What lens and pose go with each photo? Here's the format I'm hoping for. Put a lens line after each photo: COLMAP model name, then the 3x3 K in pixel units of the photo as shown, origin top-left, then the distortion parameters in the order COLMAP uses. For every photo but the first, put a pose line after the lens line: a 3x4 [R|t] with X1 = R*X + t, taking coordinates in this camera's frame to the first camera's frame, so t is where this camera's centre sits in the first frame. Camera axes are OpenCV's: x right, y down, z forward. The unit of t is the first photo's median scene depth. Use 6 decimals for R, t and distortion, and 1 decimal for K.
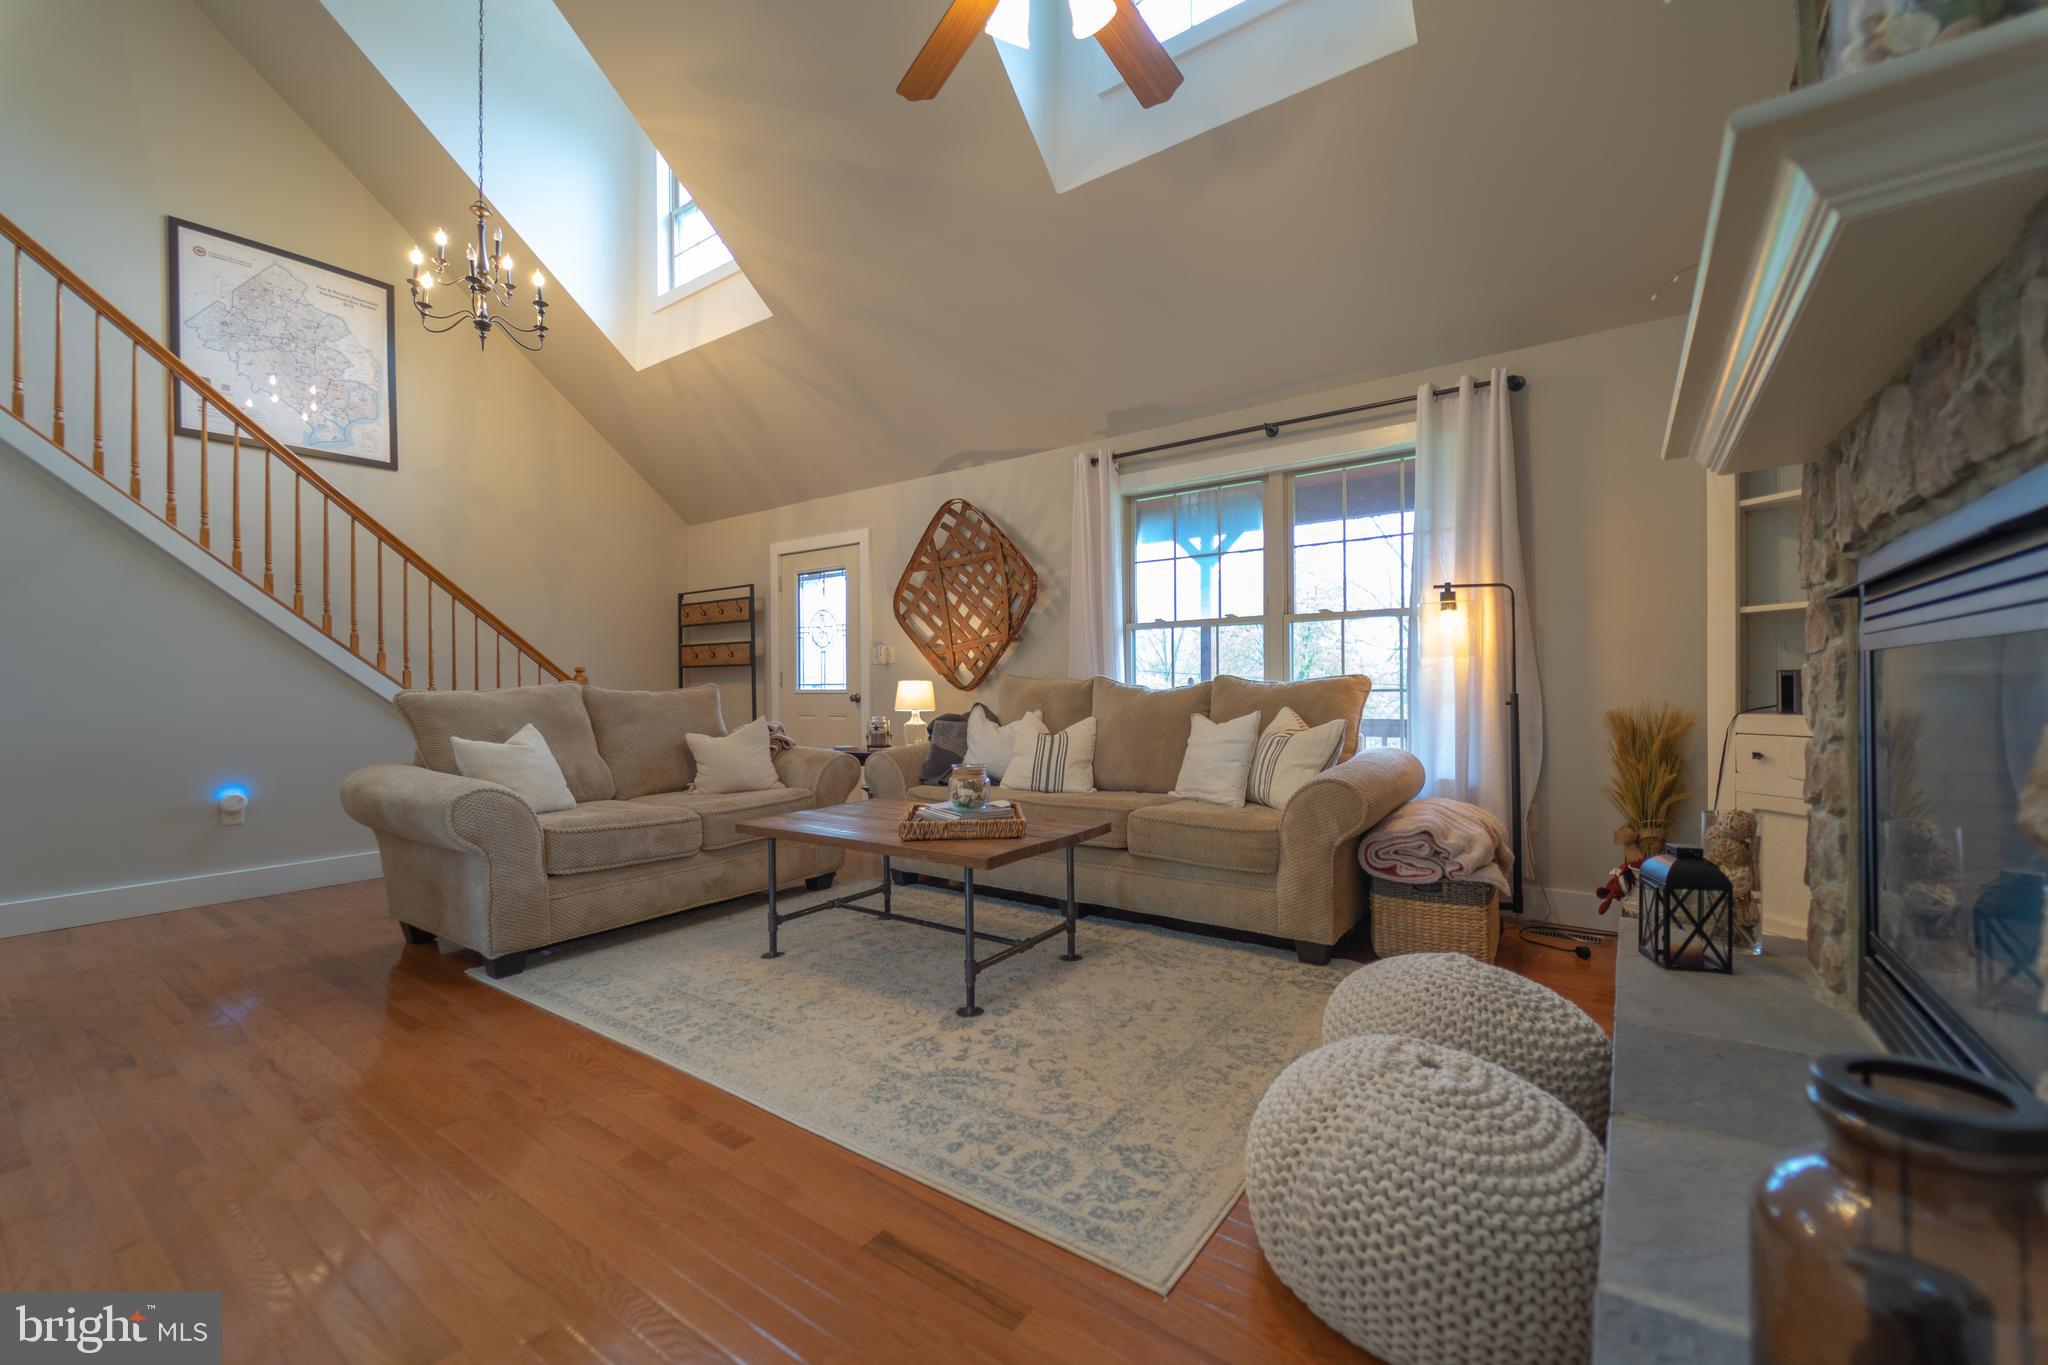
lens RADIAL K [[812.4, 0, 1029.3], [0, 812.4, 689.9], [0, 0, 1]] dist [0.024760, -0.016117]
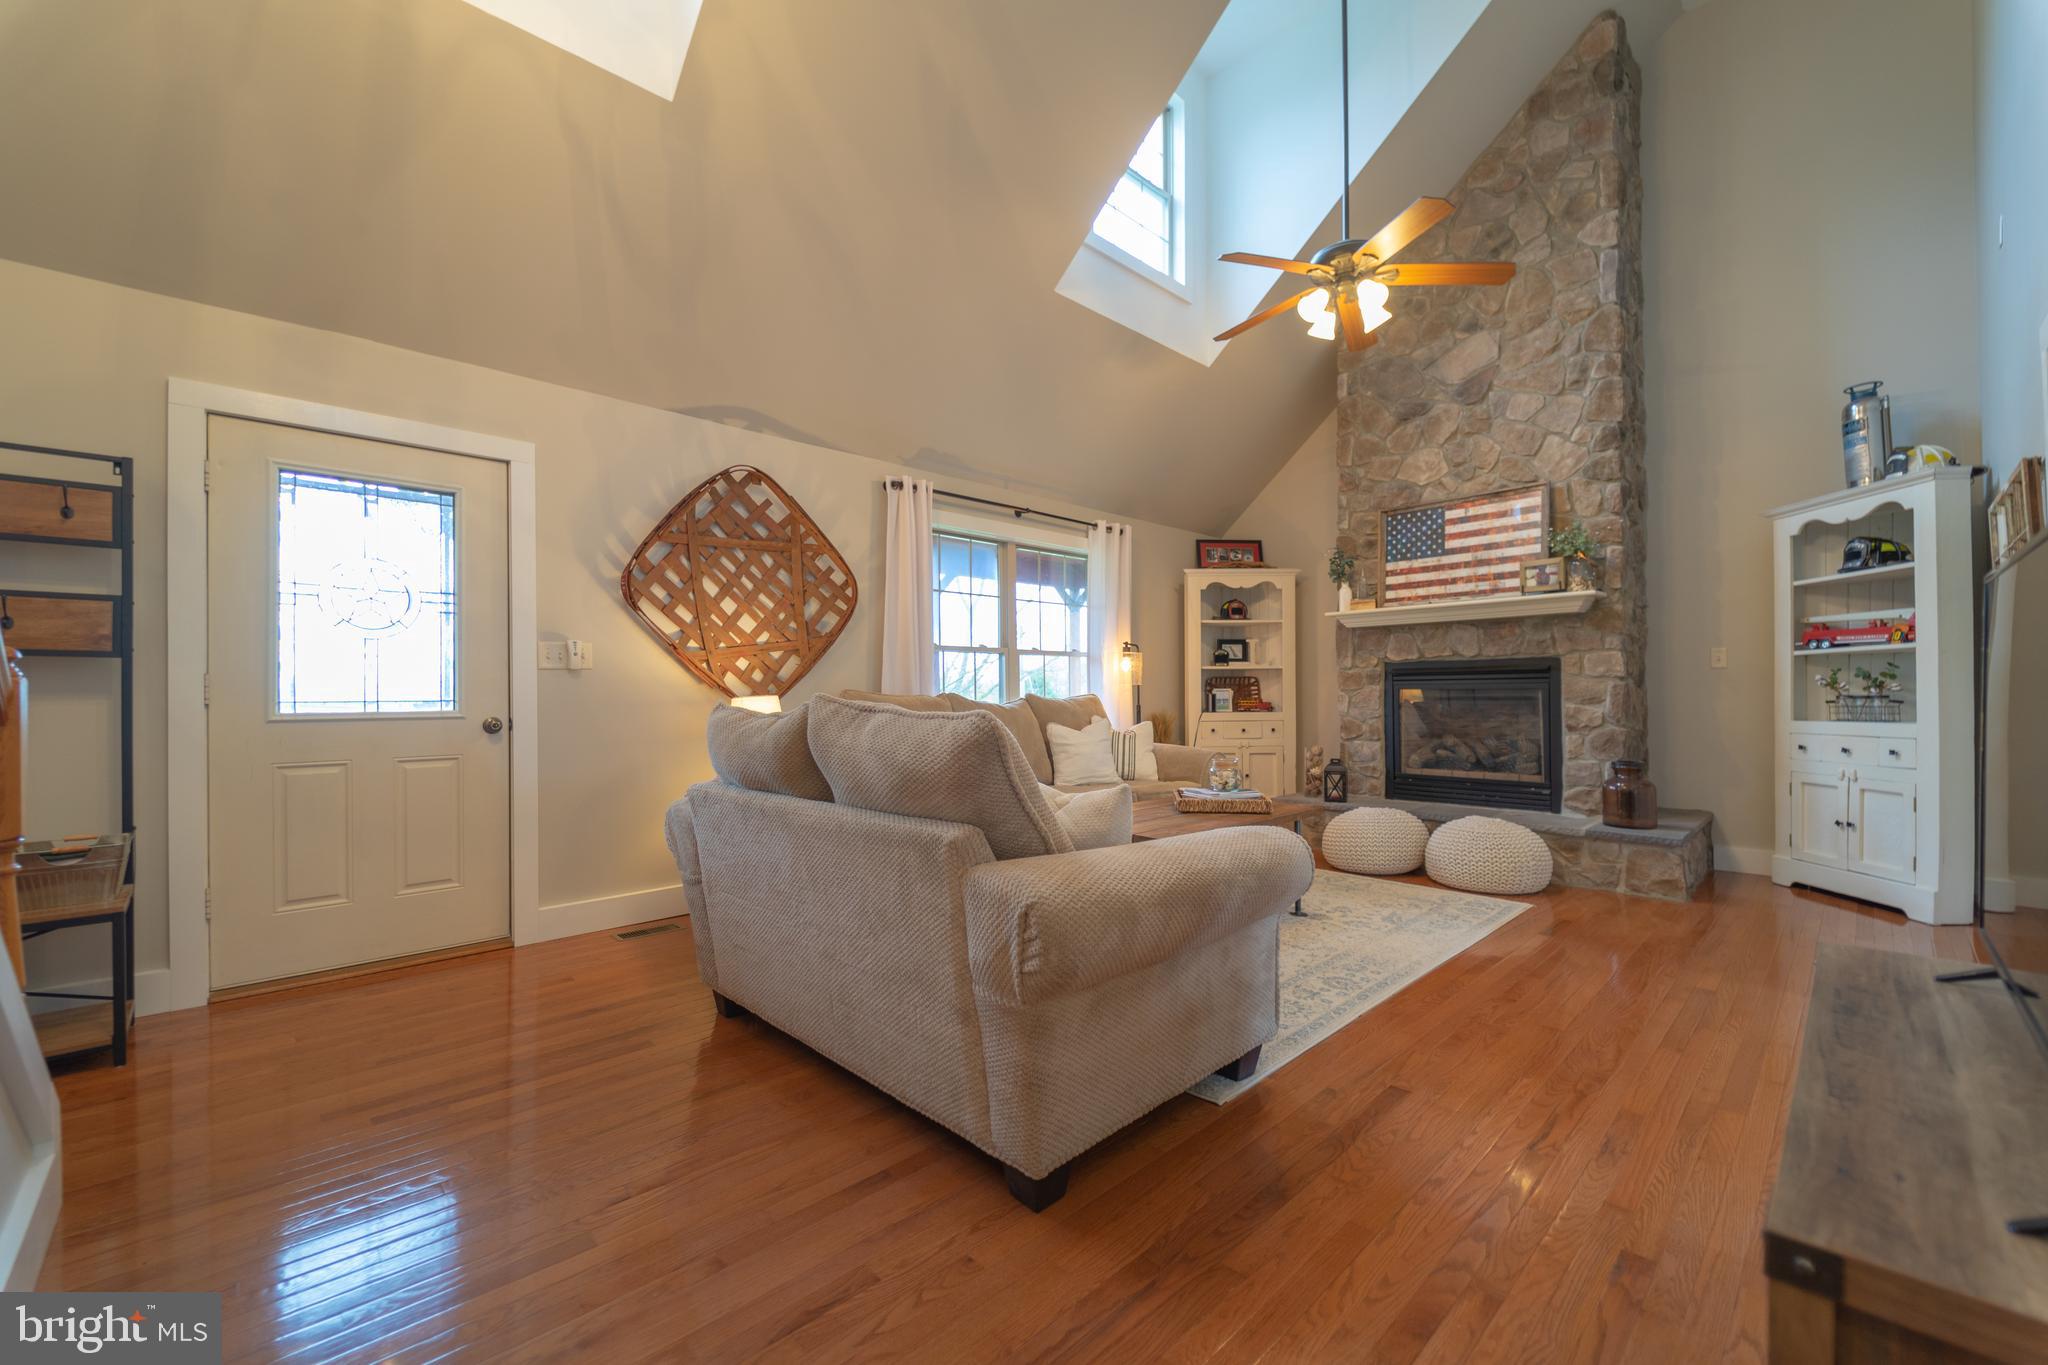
lens RADIAL K [[810.0, 0, 1017.9], [0, 810.0, 688.1], [0, 0, 1]] dist [0.022606, -0.016290]
pose [[0.195485, 0.013868, 0.980609, -1.011441], [0.008247, 0.999841, -0.015784, -0.004780], [-0.980672, 0.011173, 0.195340, 0.733817]]
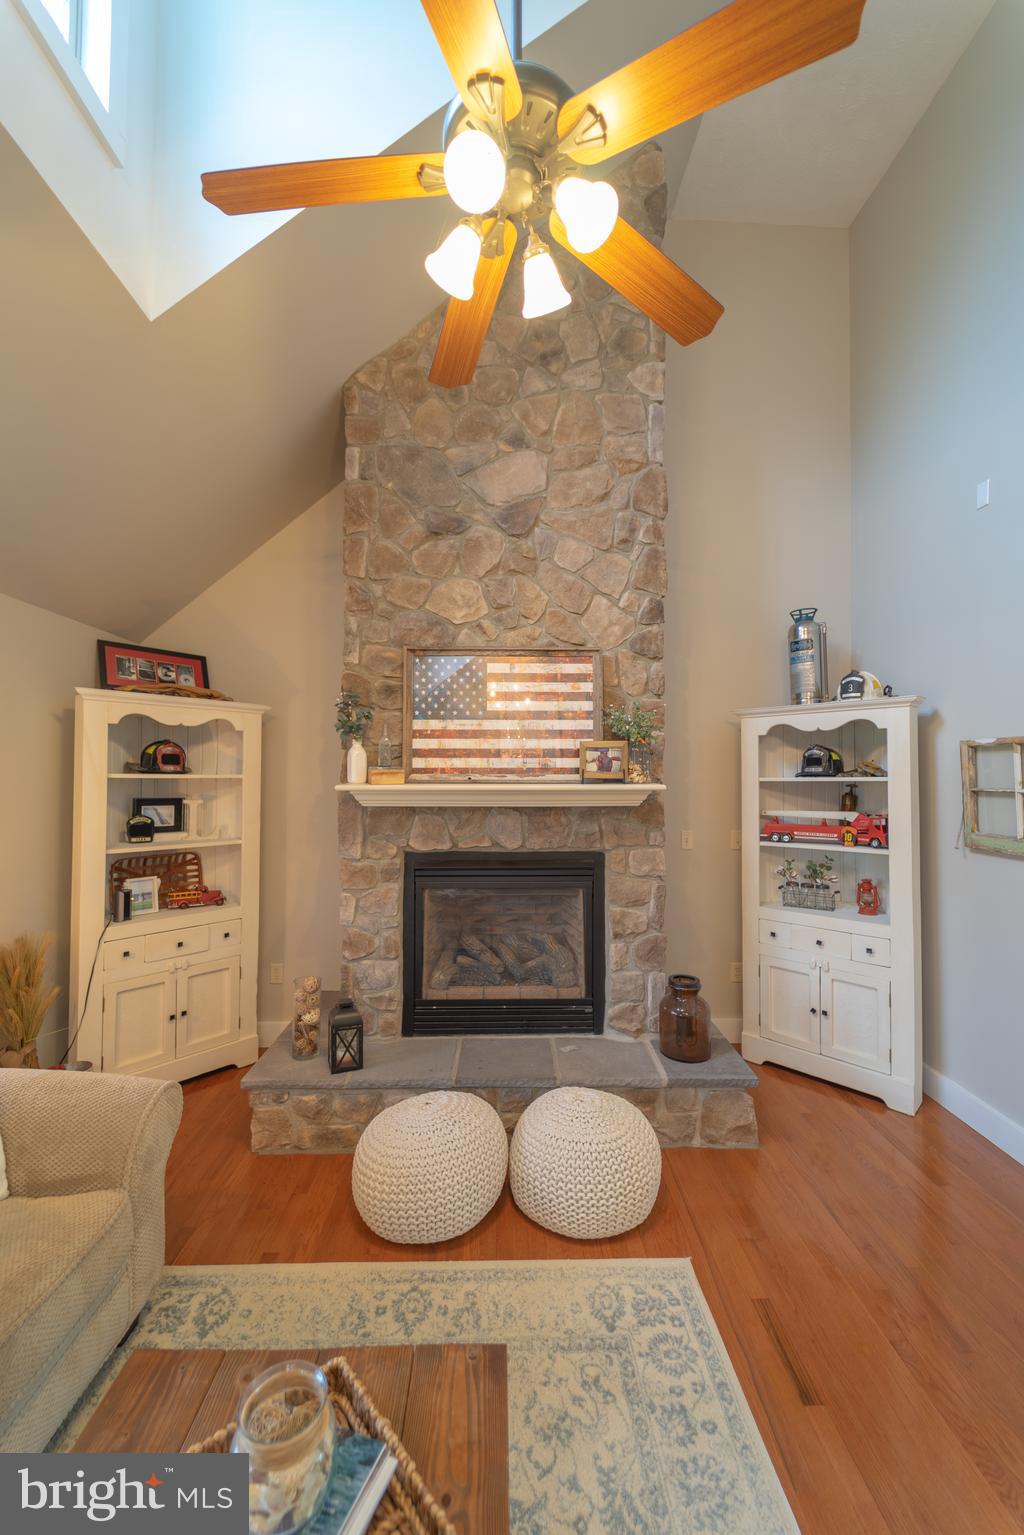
lens RADIAL K [[616.6, 0, 518.9], [0, 616.6, 764.6], [0, 0, 1]] dist [0.027104, -0.016795]
pose [[-0.606429, 0.021473, 0.794847, -0.275372], [0.005858, 0.999729, -0.022538, -0.150630], [-0.795116, -0.009012, -0.606391, 0.750671]]
